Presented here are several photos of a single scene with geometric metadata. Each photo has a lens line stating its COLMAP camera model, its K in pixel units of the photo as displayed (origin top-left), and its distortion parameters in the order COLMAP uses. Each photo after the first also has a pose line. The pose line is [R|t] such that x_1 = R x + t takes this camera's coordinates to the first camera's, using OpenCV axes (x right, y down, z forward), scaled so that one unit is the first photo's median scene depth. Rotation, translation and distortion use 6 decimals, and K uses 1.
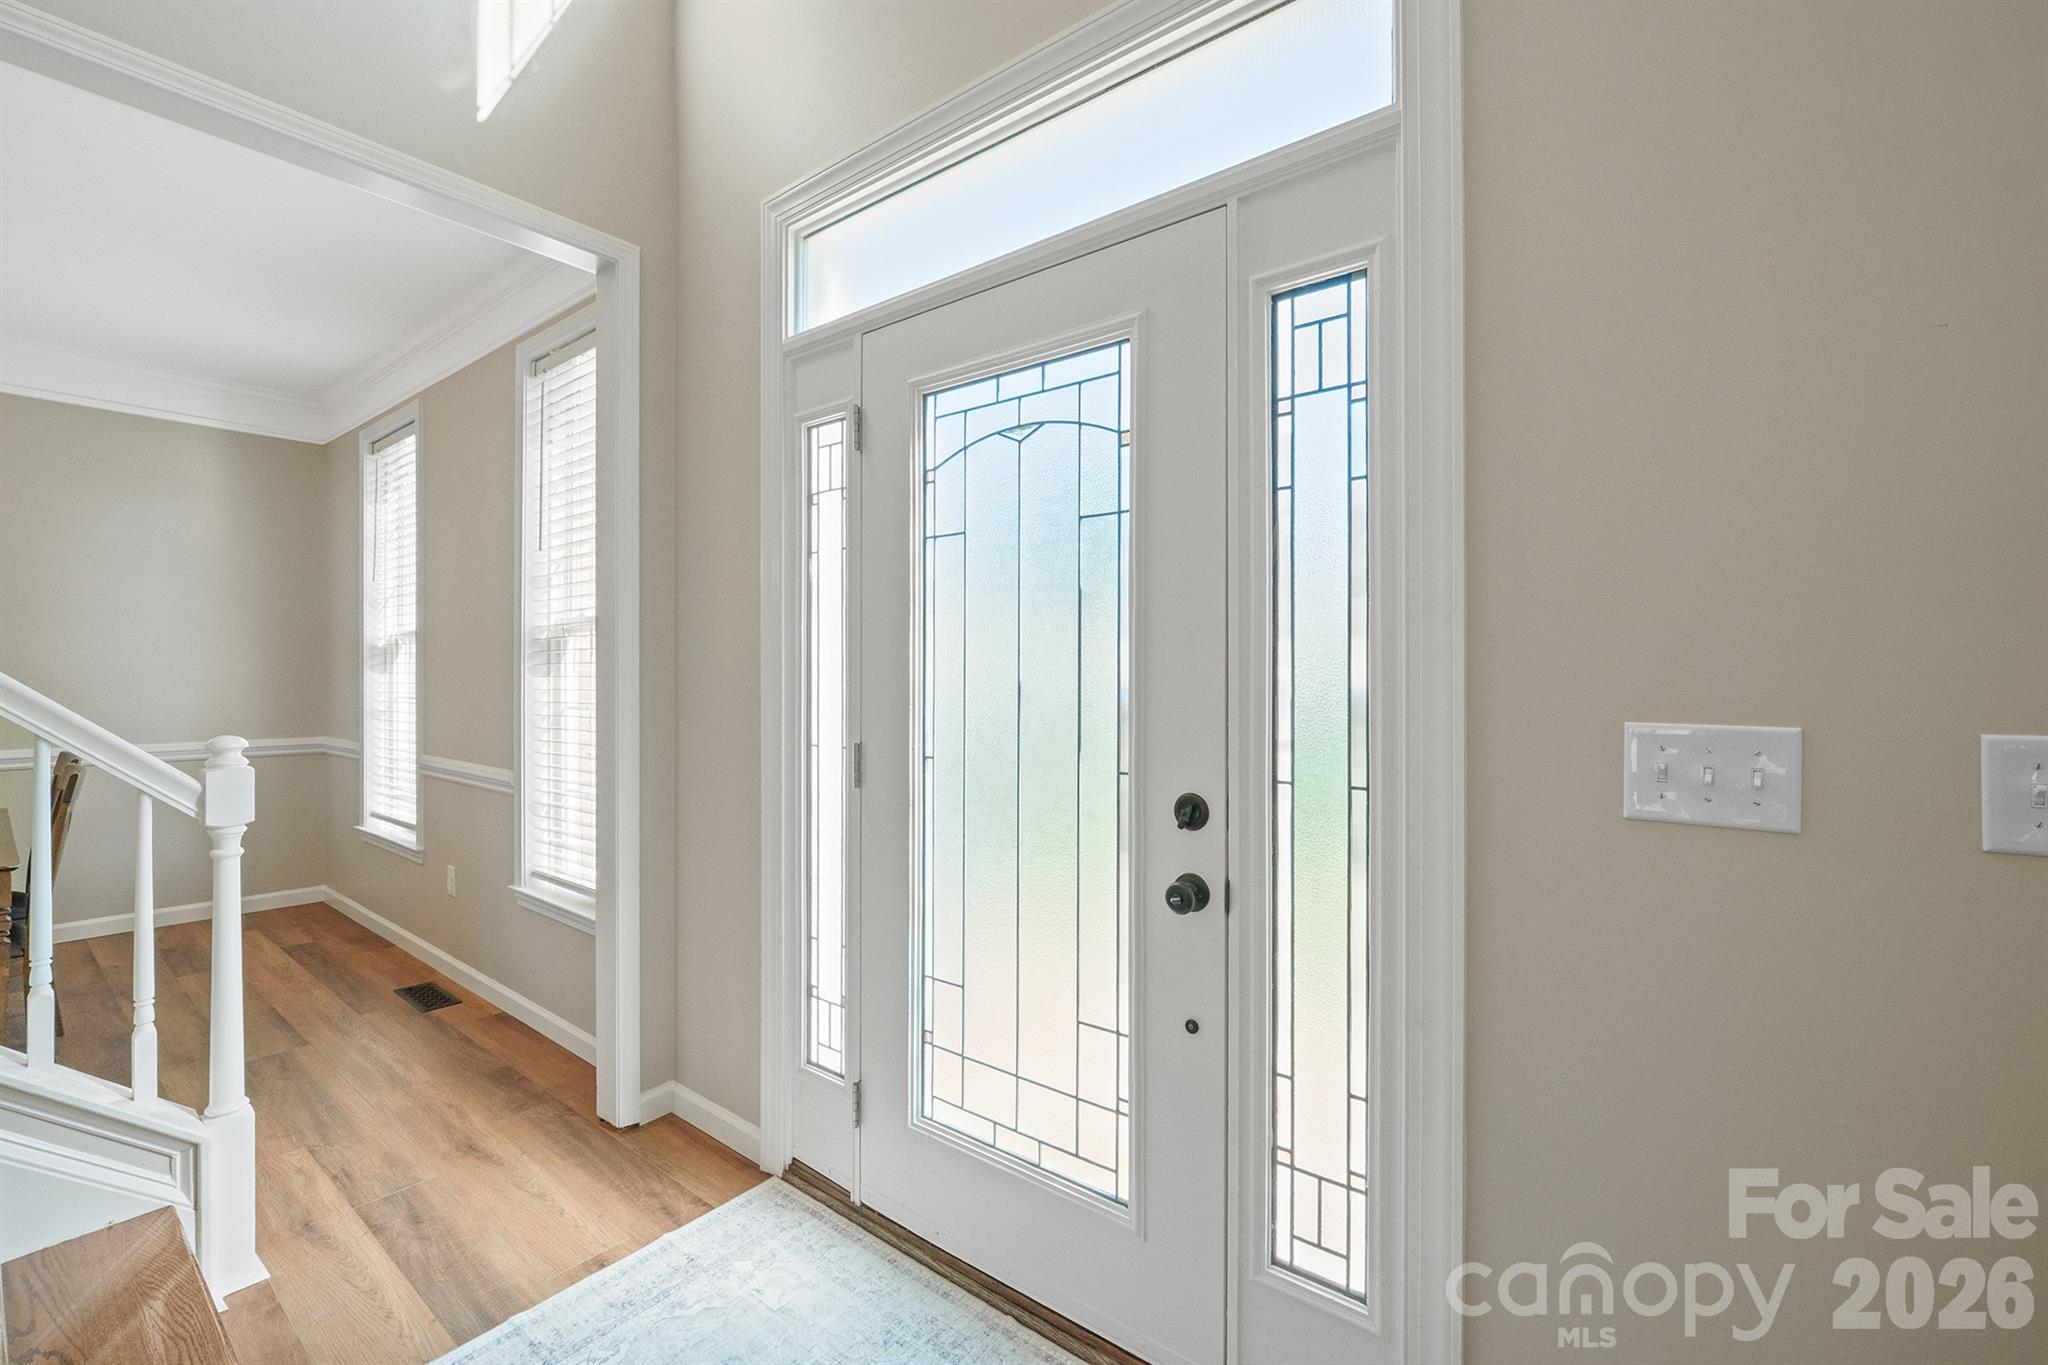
lens RADIAL K [[873.5, 0, 1028.5], [0, 873.5, 674.0], [0, 0, 1]] dist [-0.000672, -0.000371]
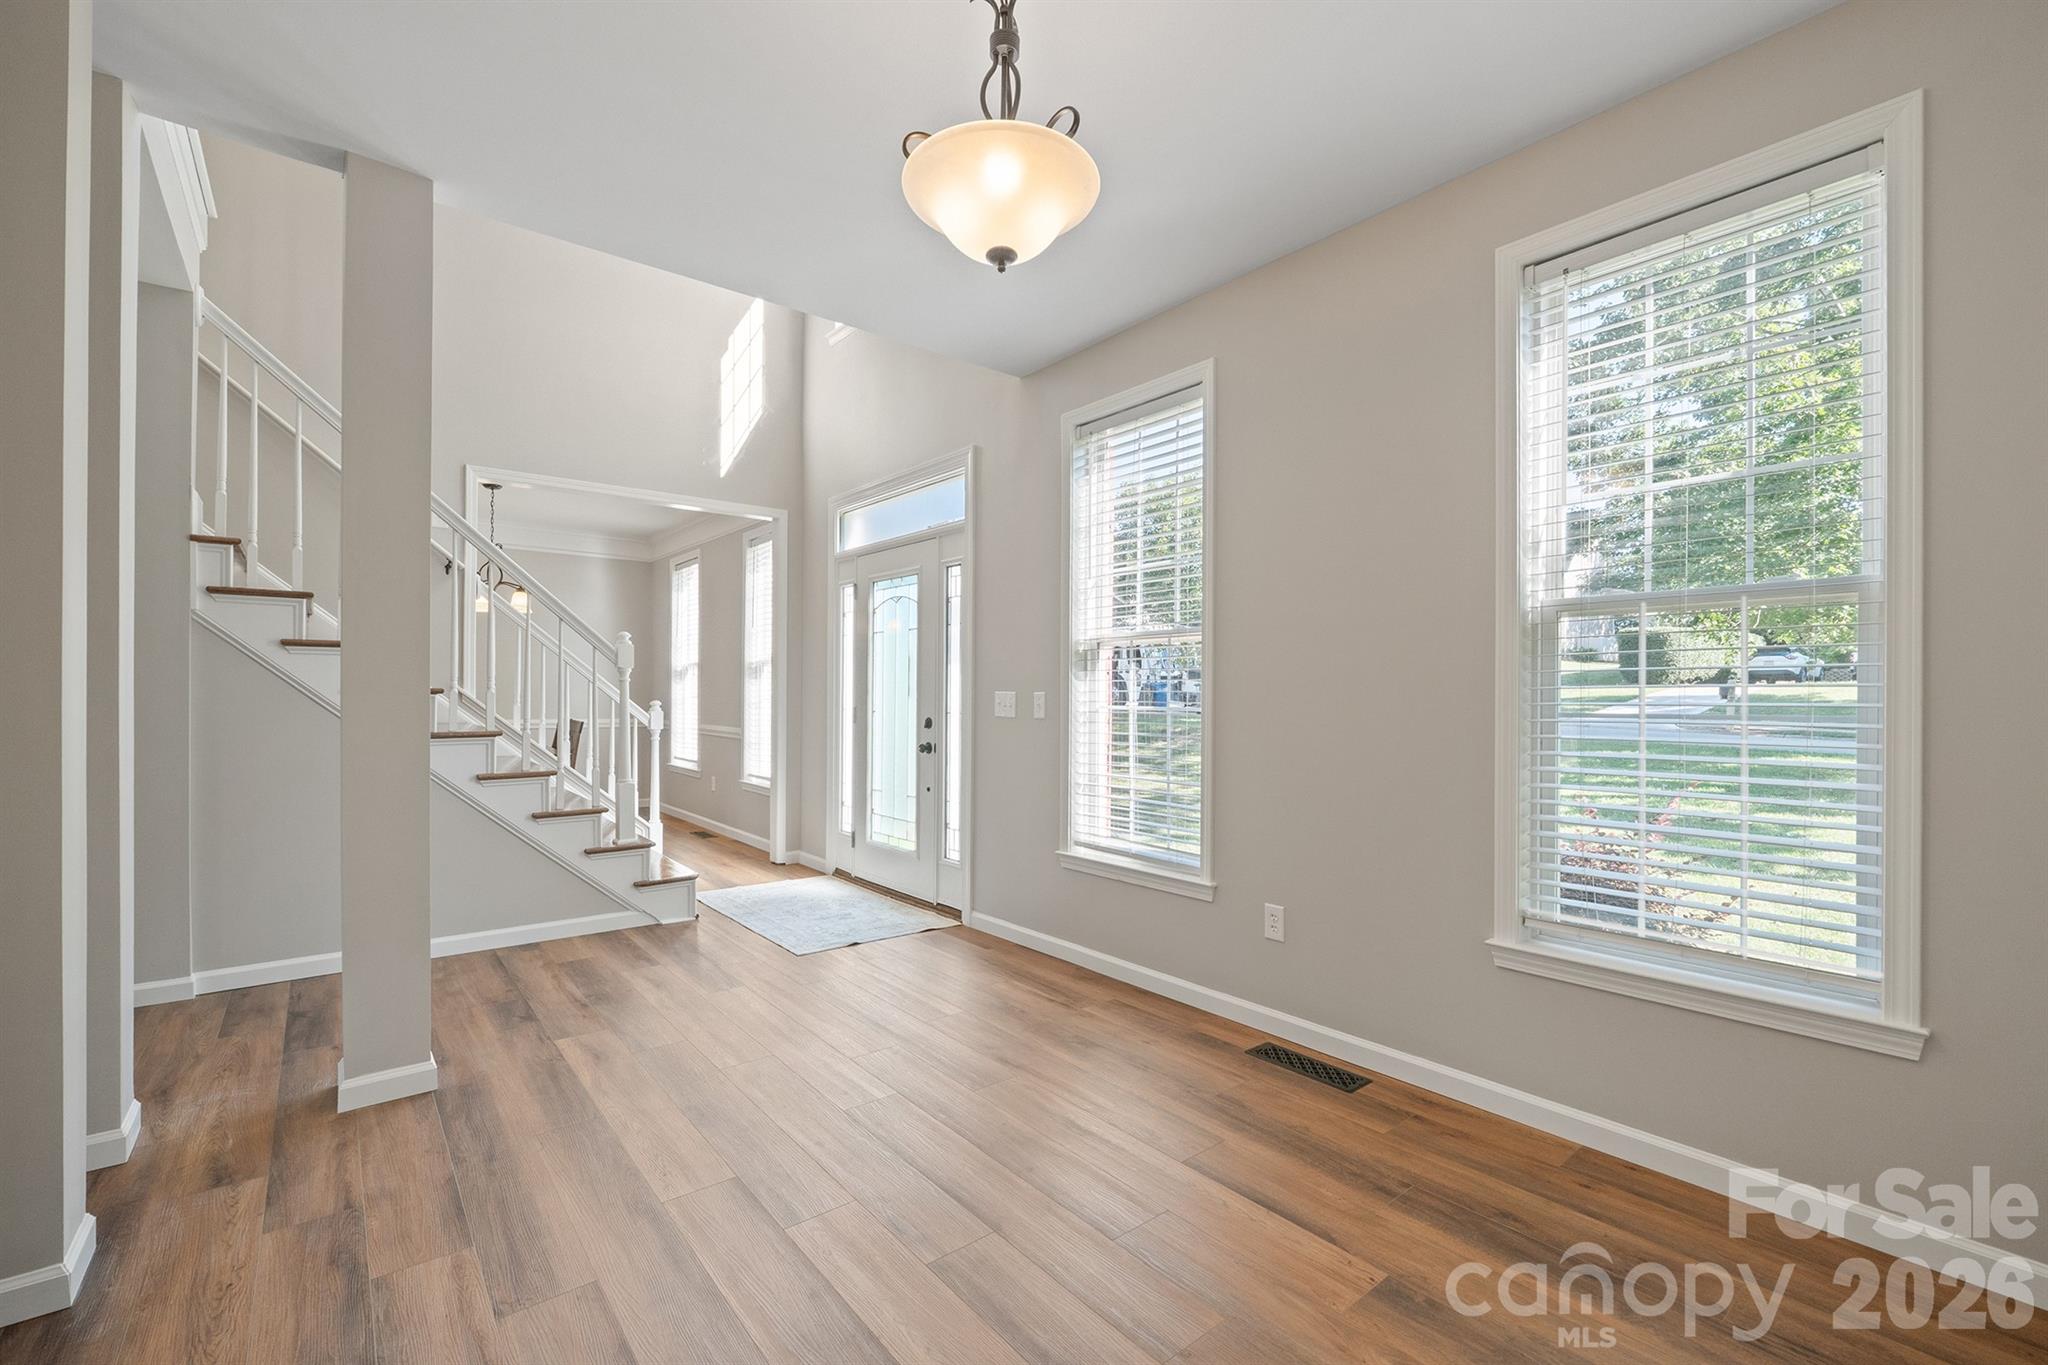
lens RADIAL K [[873.5, 0, 1022.2], [0, 873.5, 689.8], [0, 0, 1]] dist [-0.000672, -0.000371]
pose [[0.975263, 0.006604, -0.220950, 0.737260], [-0.007644, 0.999963, -0.003850, 0.026345], [0.220916, 0.005444, 0.975278, -1.239314]]
